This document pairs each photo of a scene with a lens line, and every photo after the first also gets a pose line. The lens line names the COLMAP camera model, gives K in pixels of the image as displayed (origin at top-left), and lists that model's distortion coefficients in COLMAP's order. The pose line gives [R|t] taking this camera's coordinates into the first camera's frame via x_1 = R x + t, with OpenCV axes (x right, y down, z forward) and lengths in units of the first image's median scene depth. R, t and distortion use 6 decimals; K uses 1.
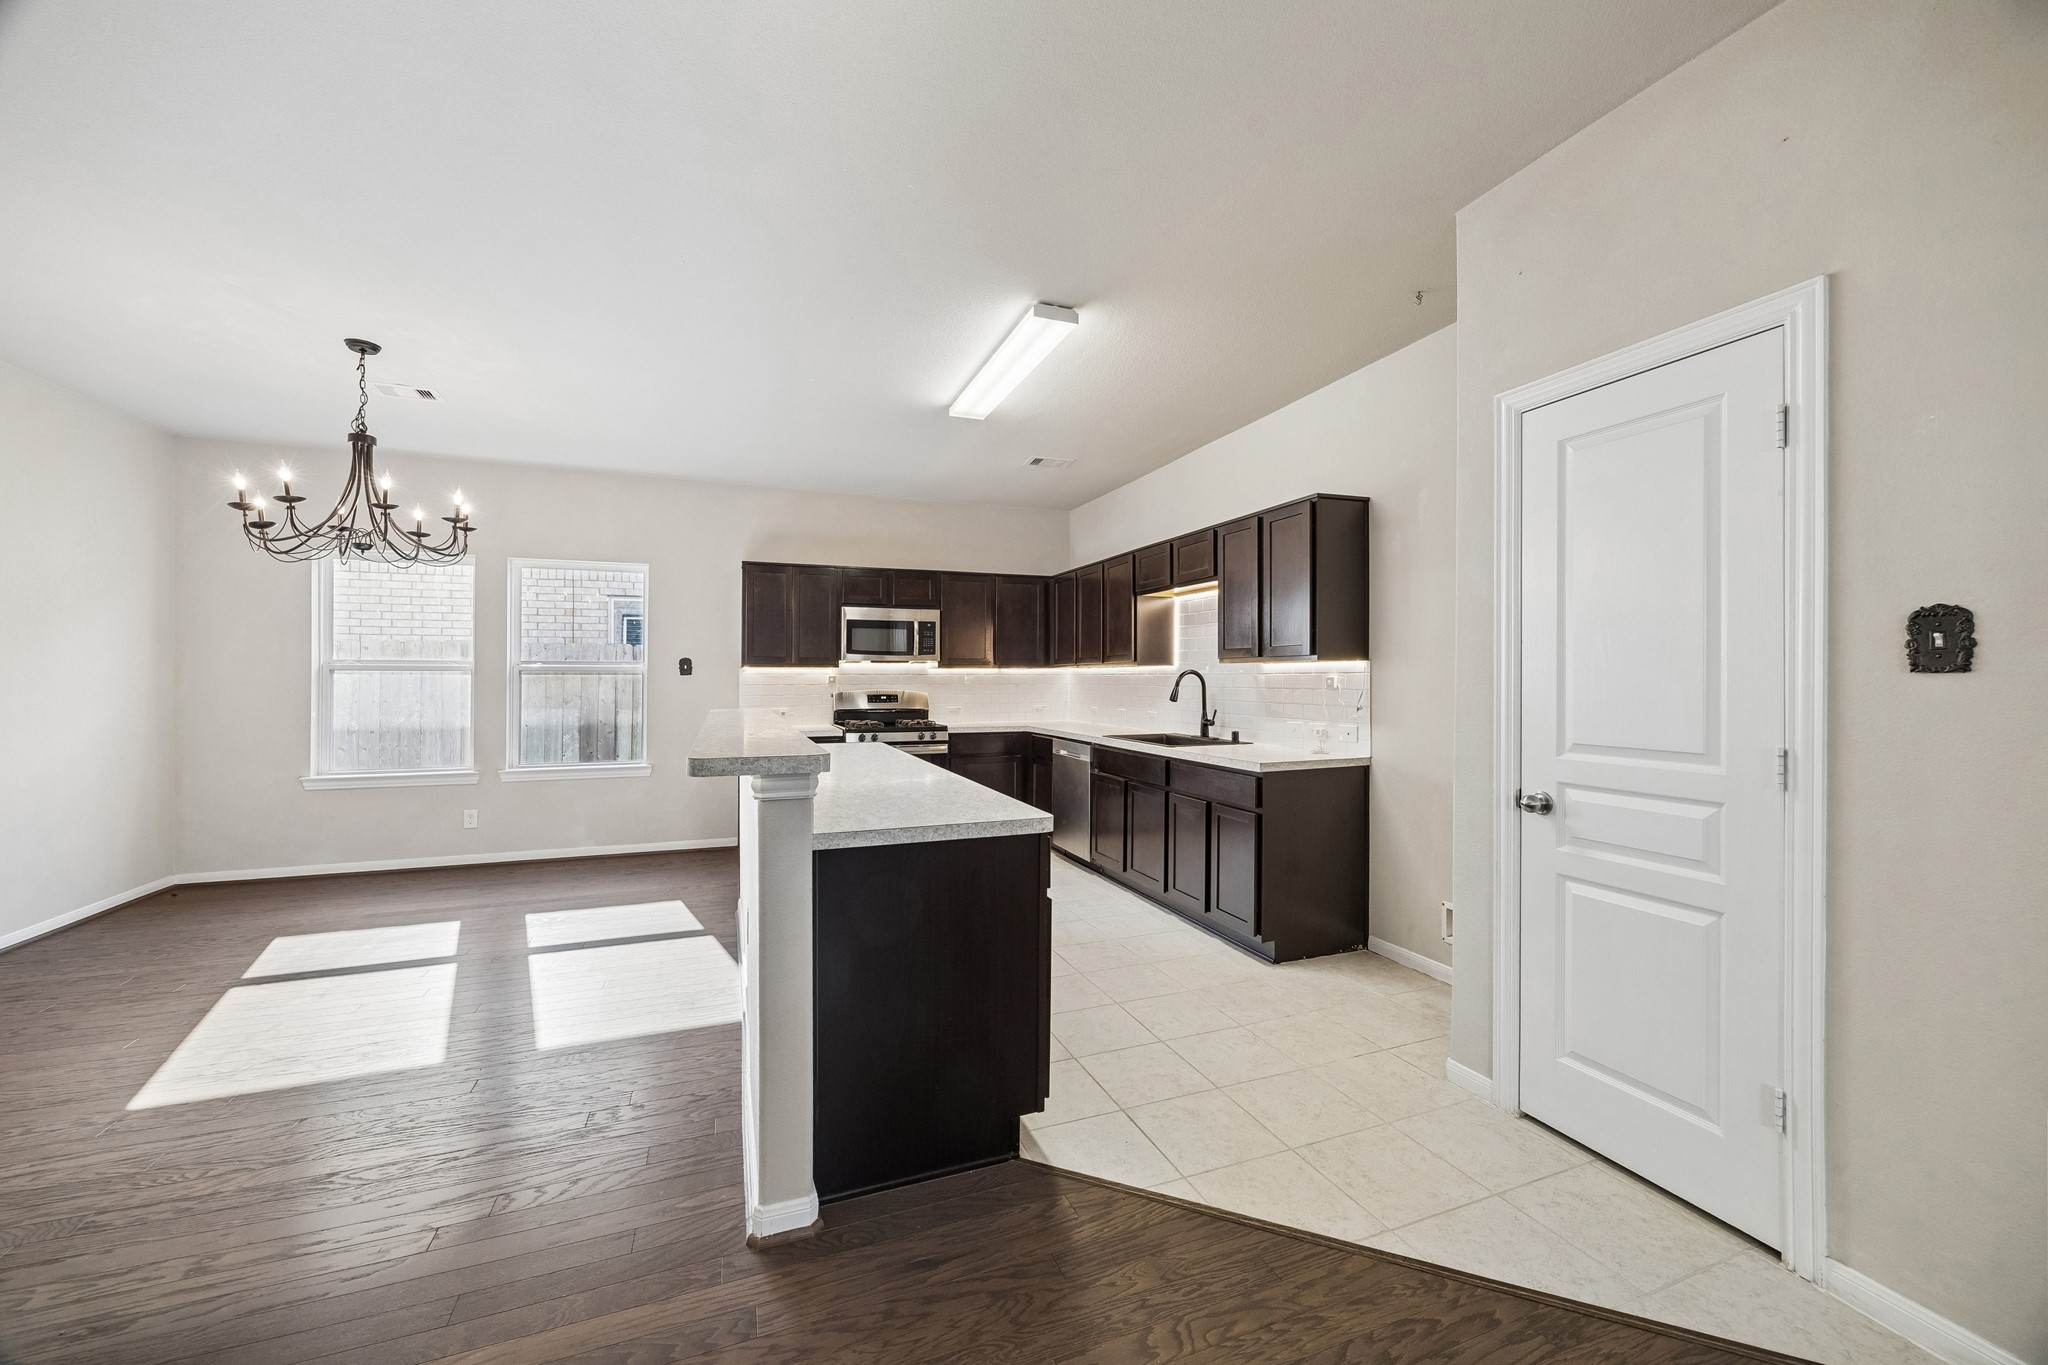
lens RADIAL K [[771.0, 0, 1024.0], [0, 771.0, 682.5], [0, 0, 1]] dist [-0.000189, -0.000058]
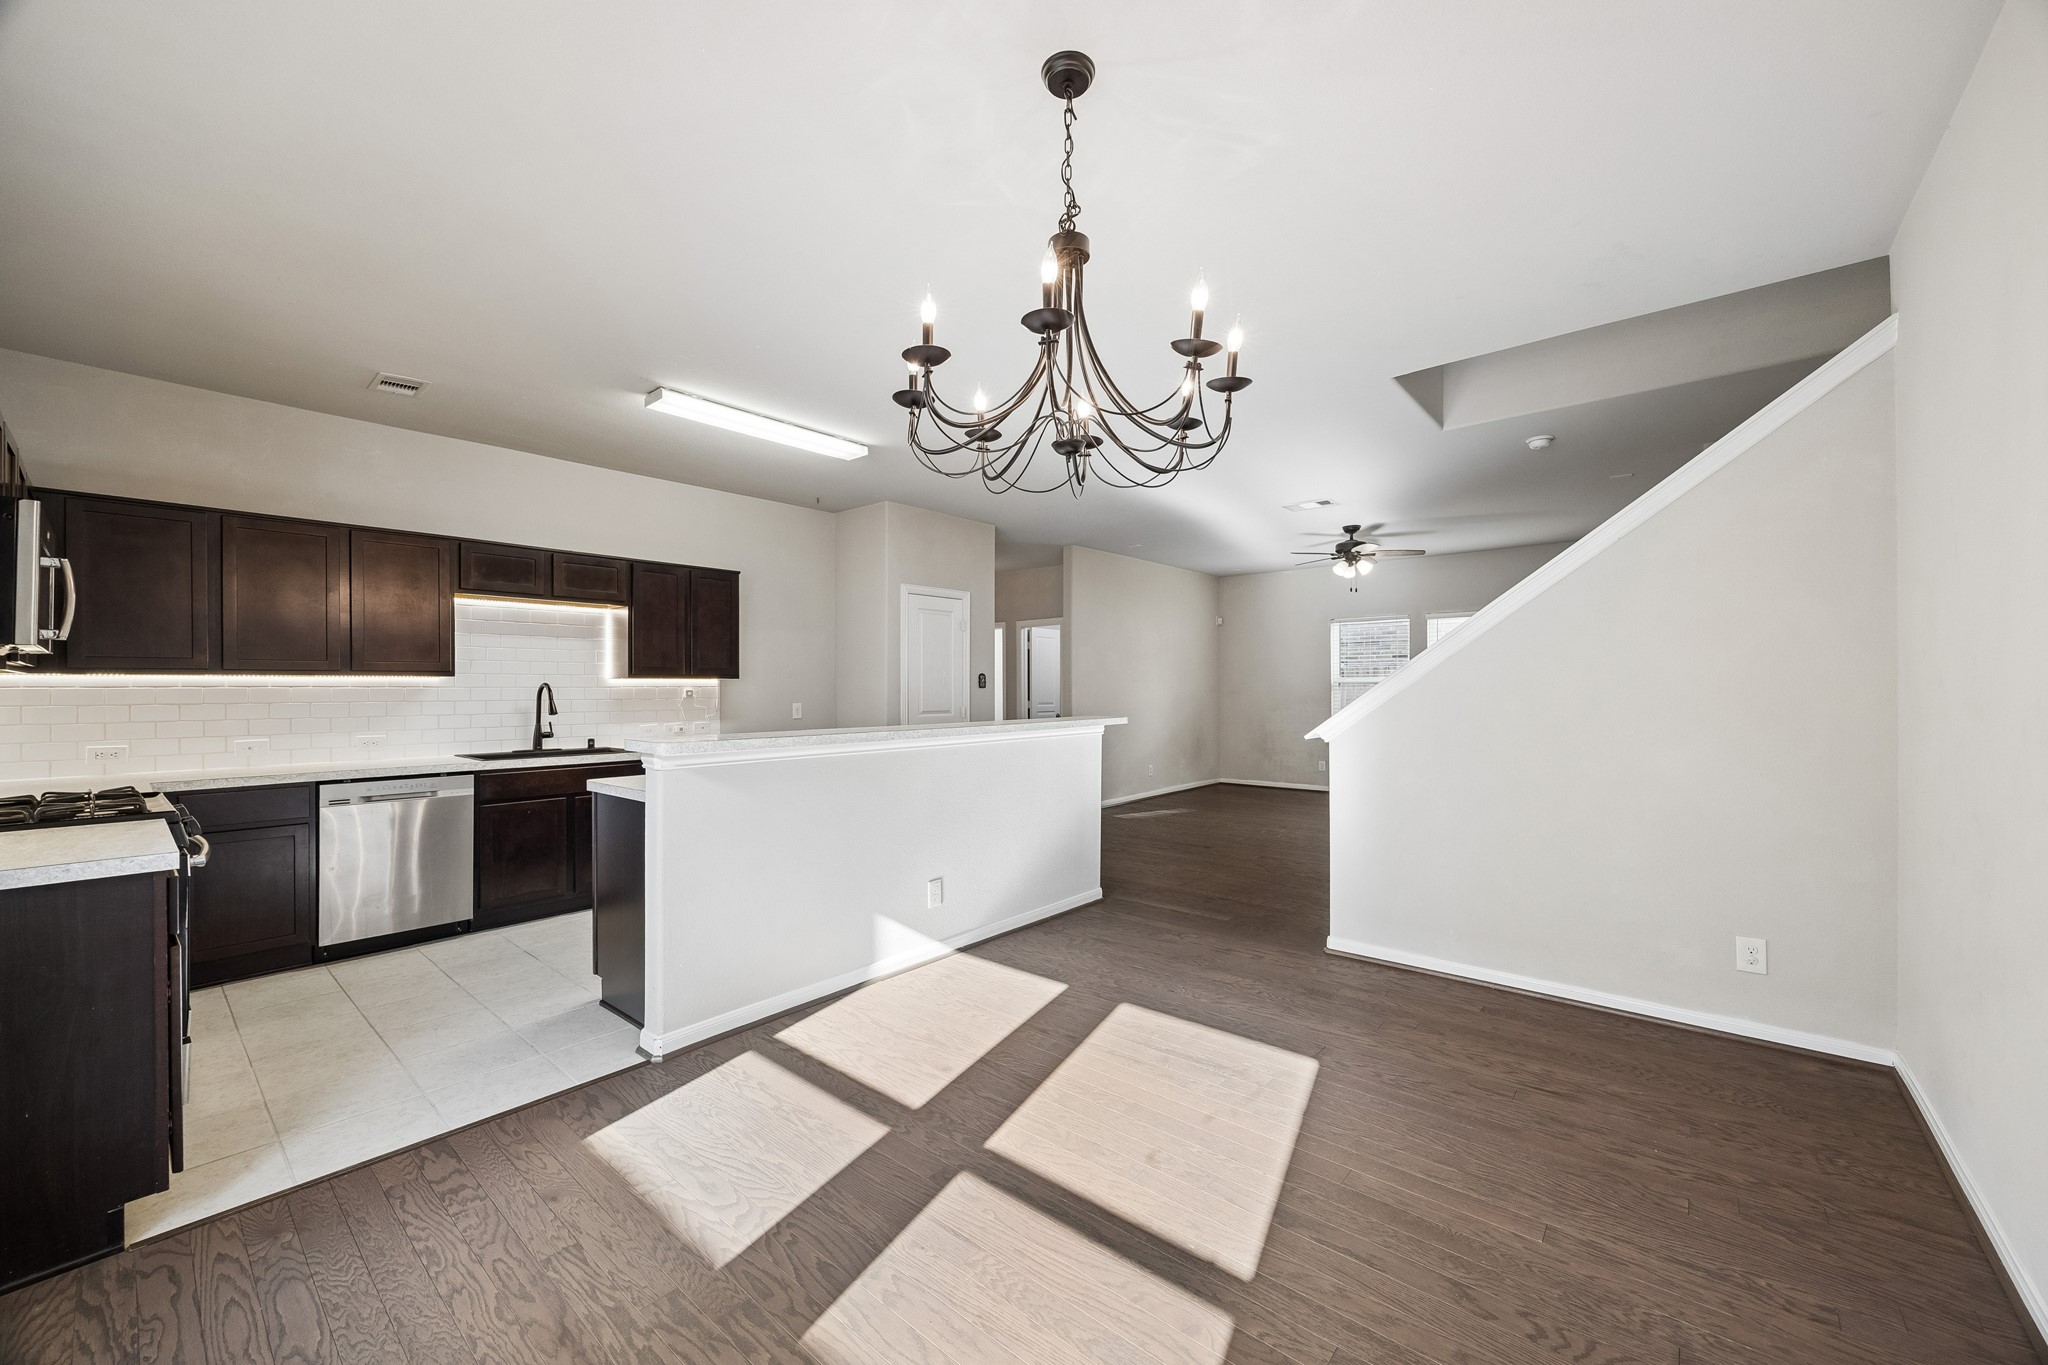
lens RADIAL K [[787.2, 0, 1024.0], [0, 787.2, 682.5], [0, 0, 1]] dist [0.000125, -0.000002]
pose [[-0.474195, 0.014338, 0.880303, -1.183824], [0.012193, 0.999878, -0.009718, 0.001133], [-0.880335, 0.006125, -0.474312, 1.144950]]
